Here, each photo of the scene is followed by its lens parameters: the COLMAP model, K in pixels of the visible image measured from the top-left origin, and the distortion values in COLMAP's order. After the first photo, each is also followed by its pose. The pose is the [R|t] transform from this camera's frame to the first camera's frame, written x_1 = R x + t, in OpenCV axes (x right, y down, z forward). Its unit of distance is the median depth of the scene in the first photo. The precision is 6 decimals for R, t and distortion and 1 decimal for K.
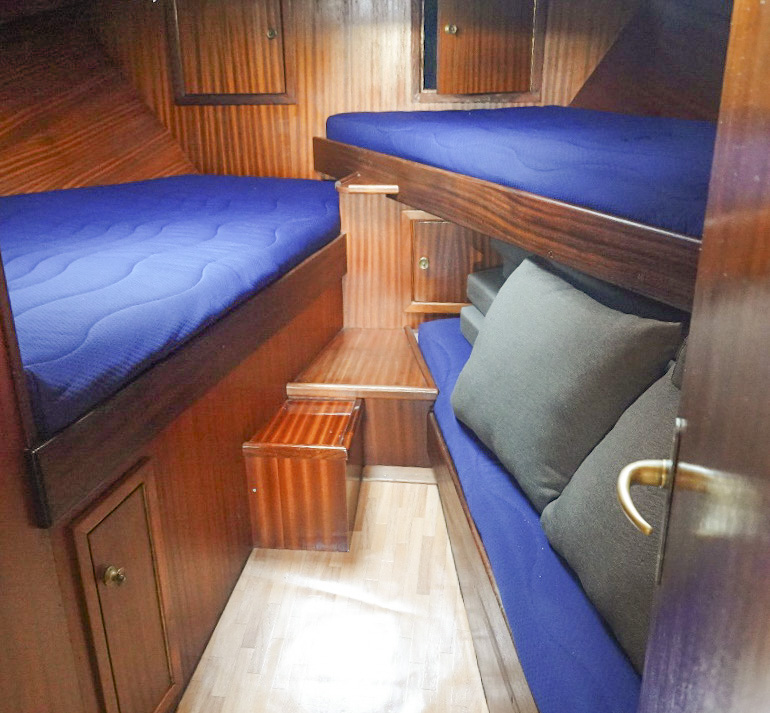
lens RADIAL K [[775.6, 0, 385.0], [0, 775.6, 356.5], [0, 0, 1]] dist [0.005432, 0.002198]
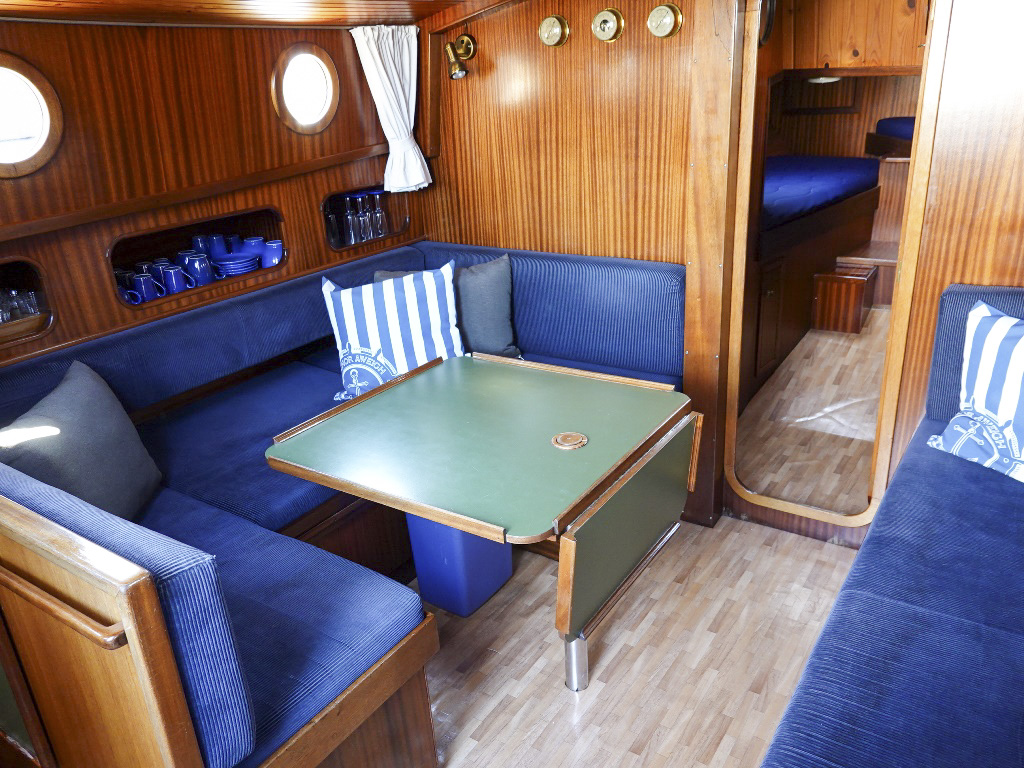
lens RADIAL K [[774.9, 0, 512.0], [0, 774.9, 384.0], [0, 0, 1]] dist [0.008190, 0.004627]
pose [[0.886527, 0.134395, -0.442729, 0.048536], [-0.121948, 0.990921, 0.056612, 0.282073], [0.446317, 0.003802, 0.894867, -0.936408]]
